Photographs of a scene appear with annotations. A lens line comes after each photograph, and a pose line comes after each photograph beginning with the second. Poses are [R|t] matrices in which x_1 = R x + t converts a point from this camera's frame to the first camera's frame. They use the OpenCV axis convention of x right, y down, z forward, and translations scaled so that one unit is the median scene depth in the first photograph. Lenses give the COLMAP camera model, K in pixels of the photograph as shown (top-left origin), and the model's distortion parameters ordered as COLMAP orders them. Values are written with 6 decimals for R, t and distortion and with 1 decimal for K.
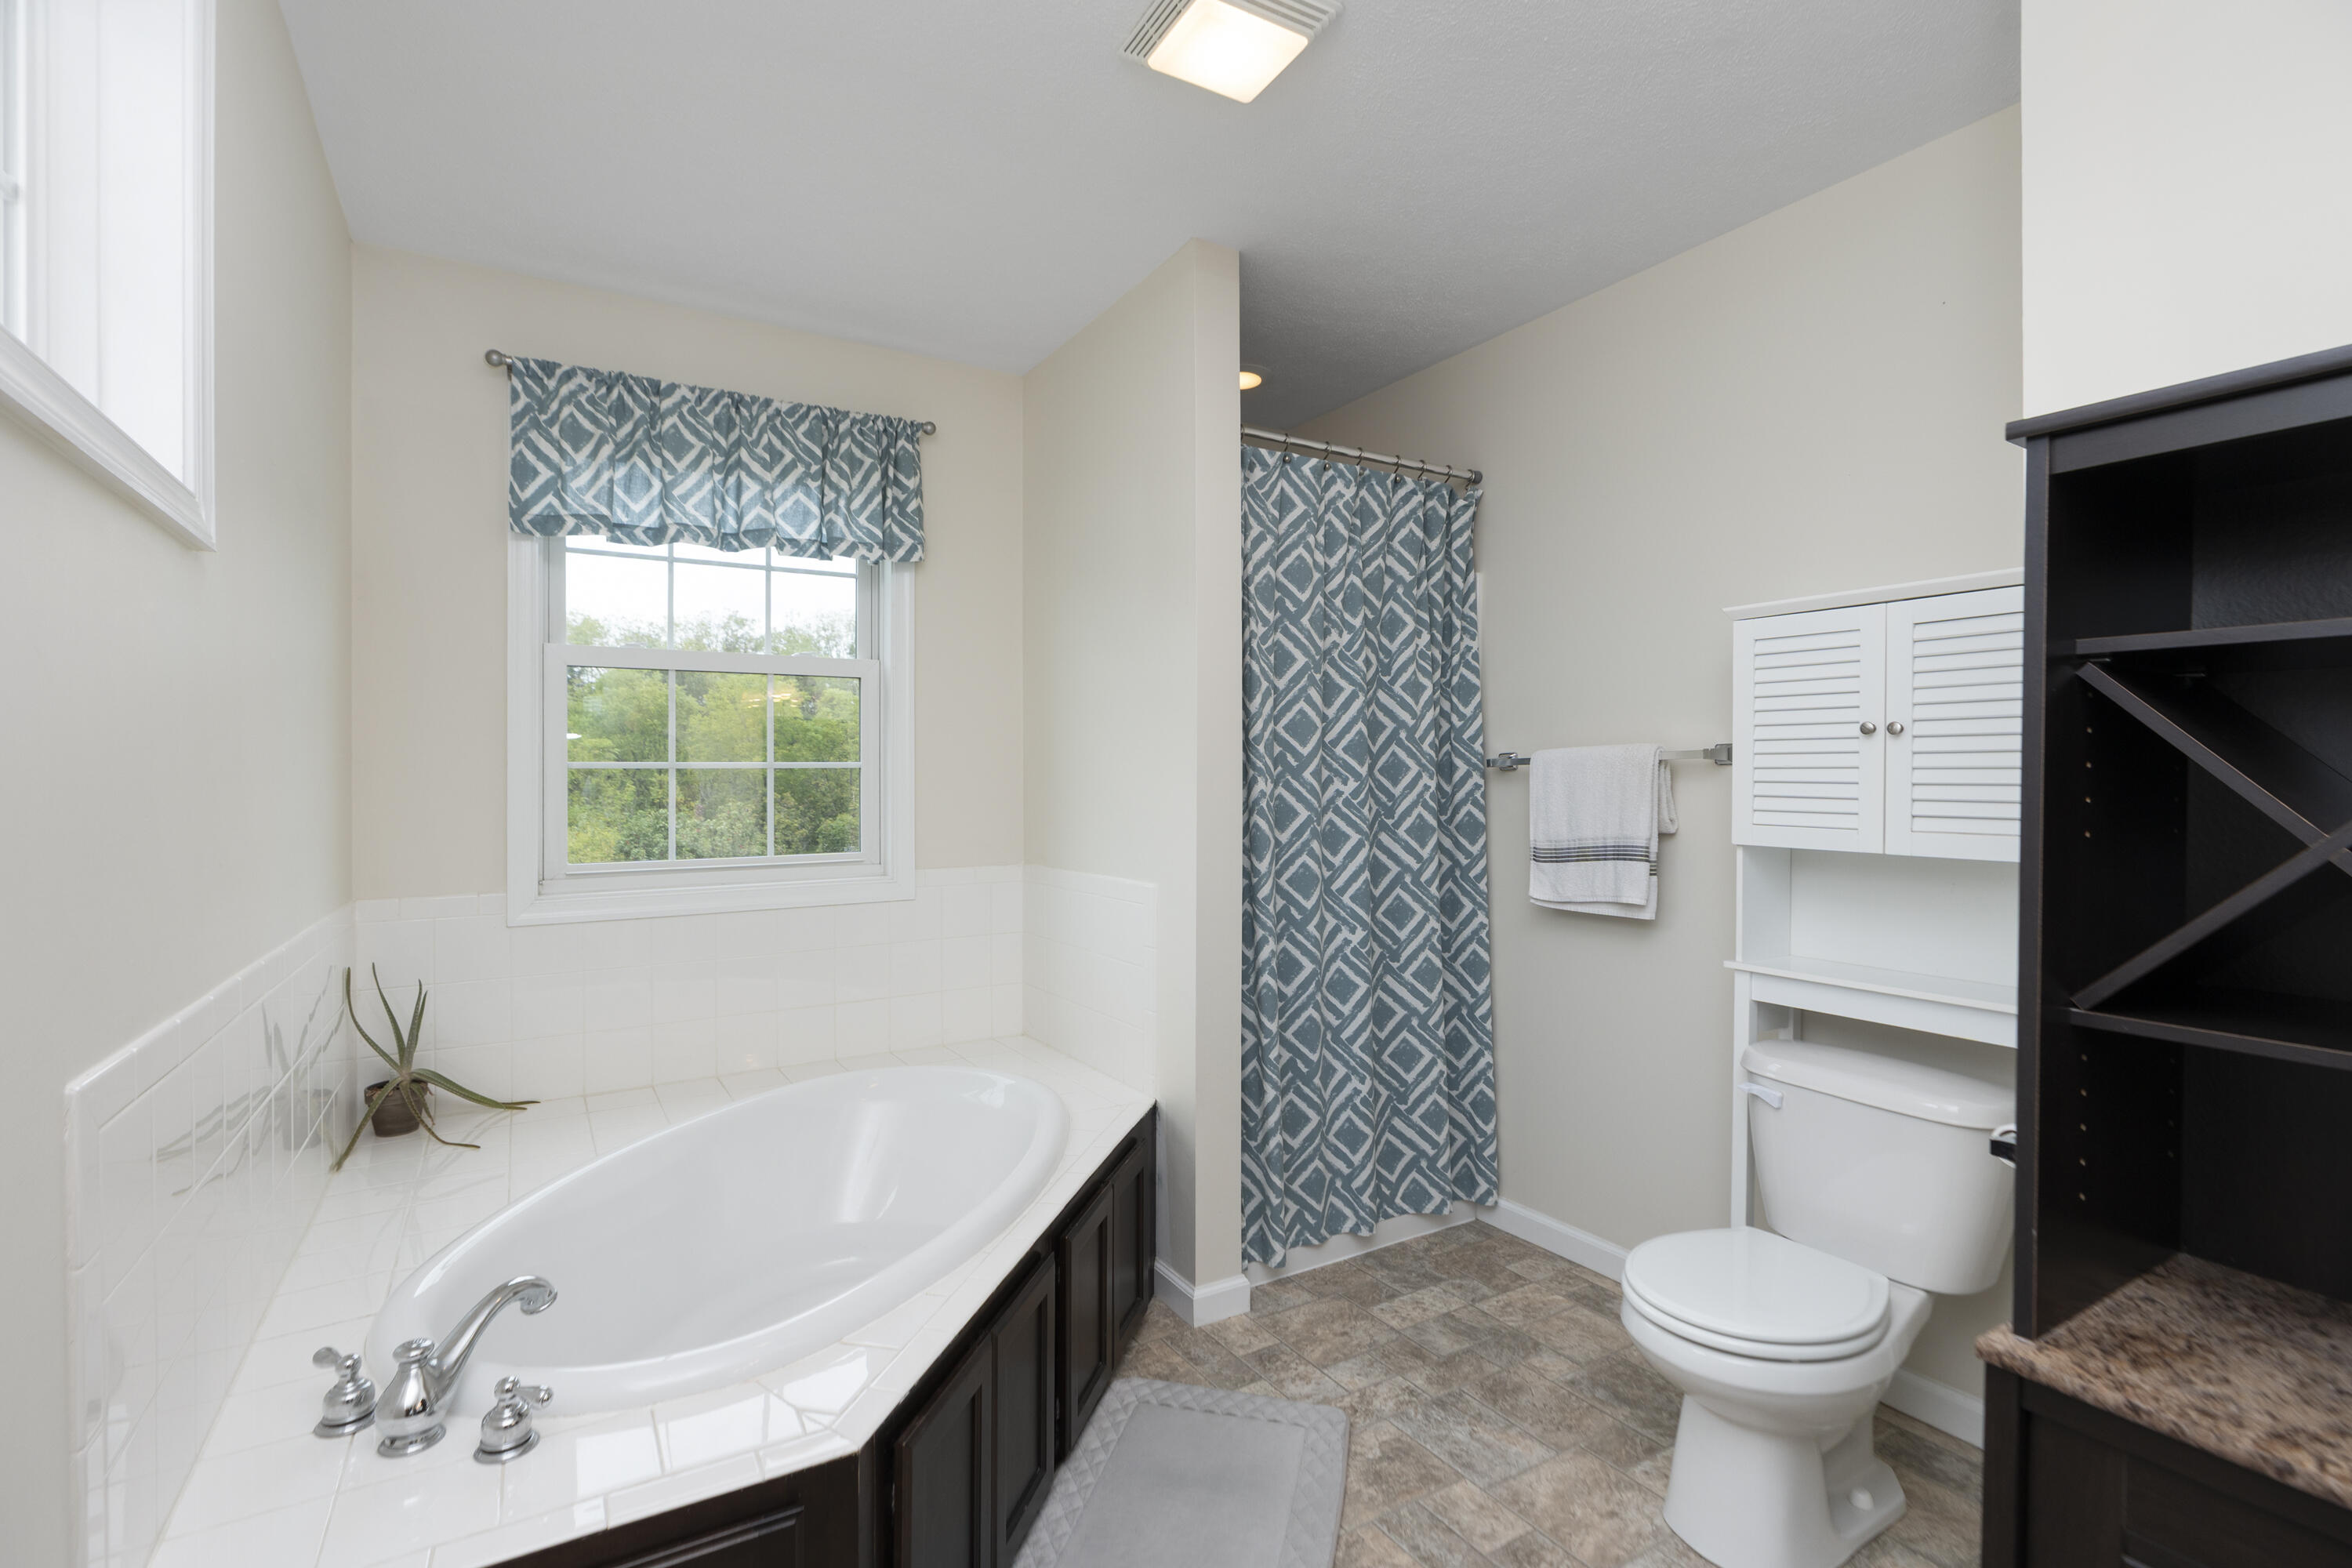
lens RADIAL K [[1082.6, 0, 1174.7], [0, 1082.6, 786.9], [0, 0, 1]] dist [-0.014548, 0.000913]
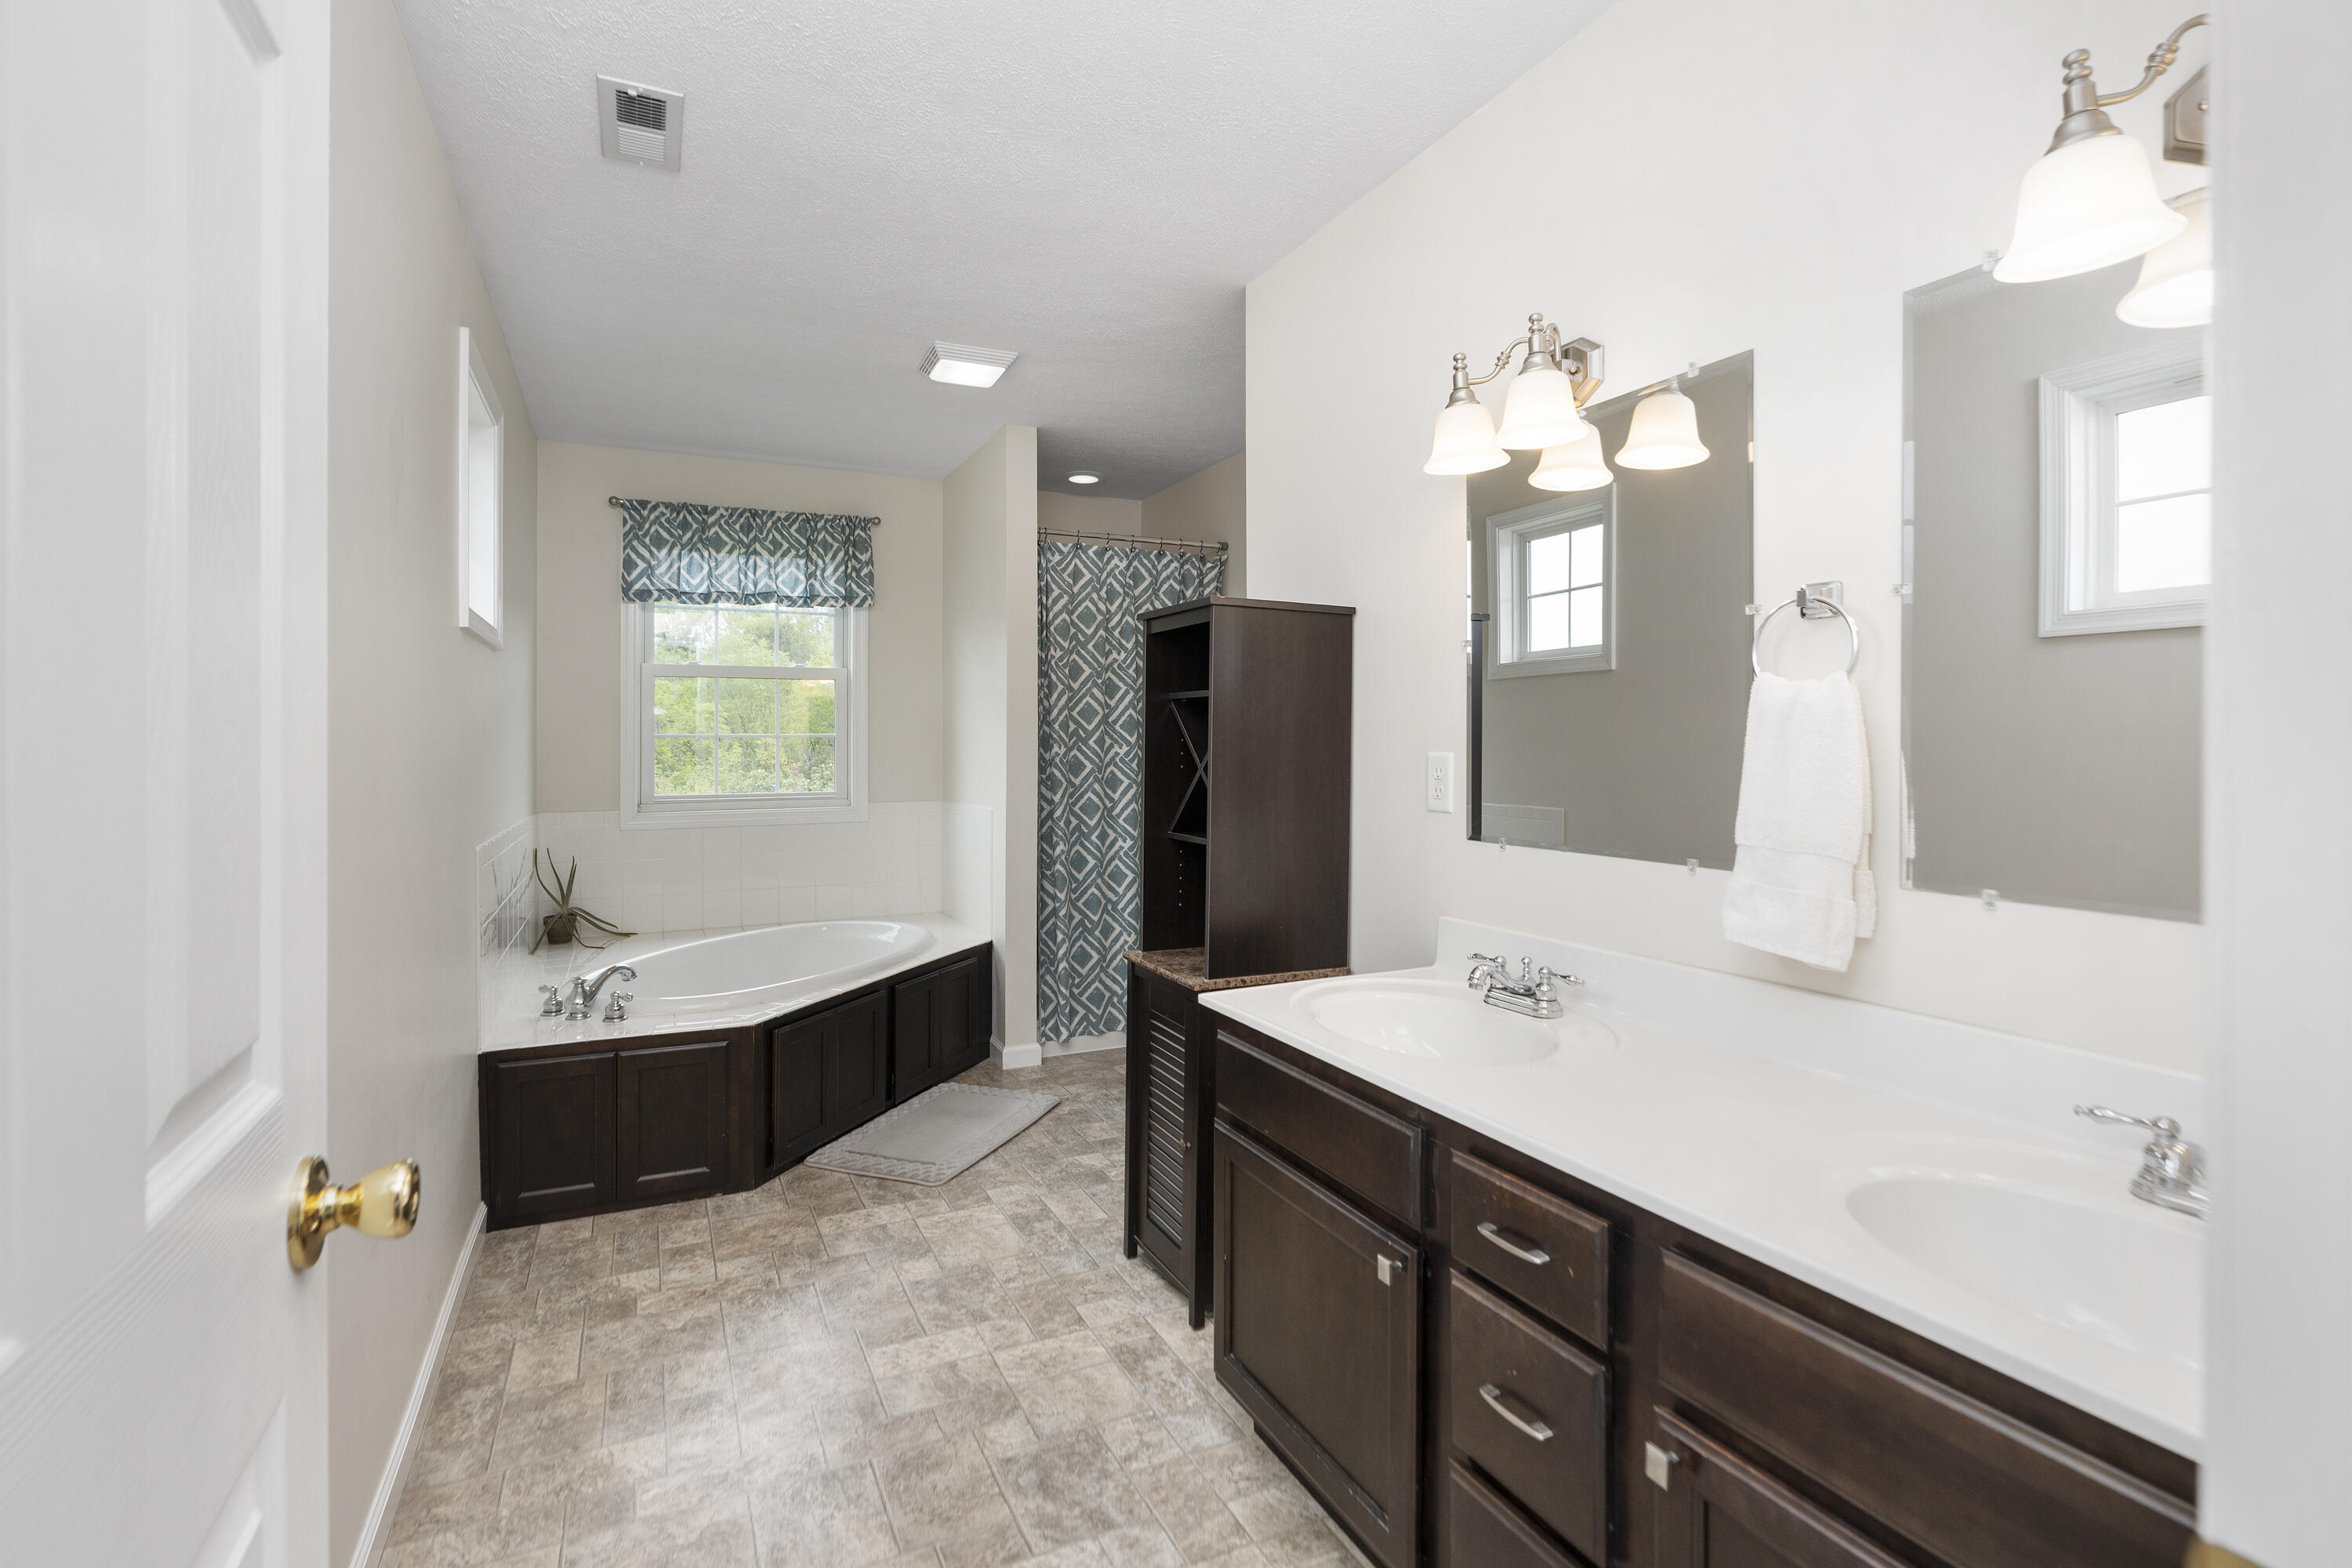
lens RADIAL K [[1082.6, 0, 1155.4], [0, 1082.6, 749.3], [0, 0, 1]] dist [-0.014548, 0.000913]
pose [[0.995075, 0.002540, -0.099097, 0.376513], [-0.002649, 0.999996, -0.000967, 0.000439], [0.099094, 0.001225, 0.995077, -0.590860]]
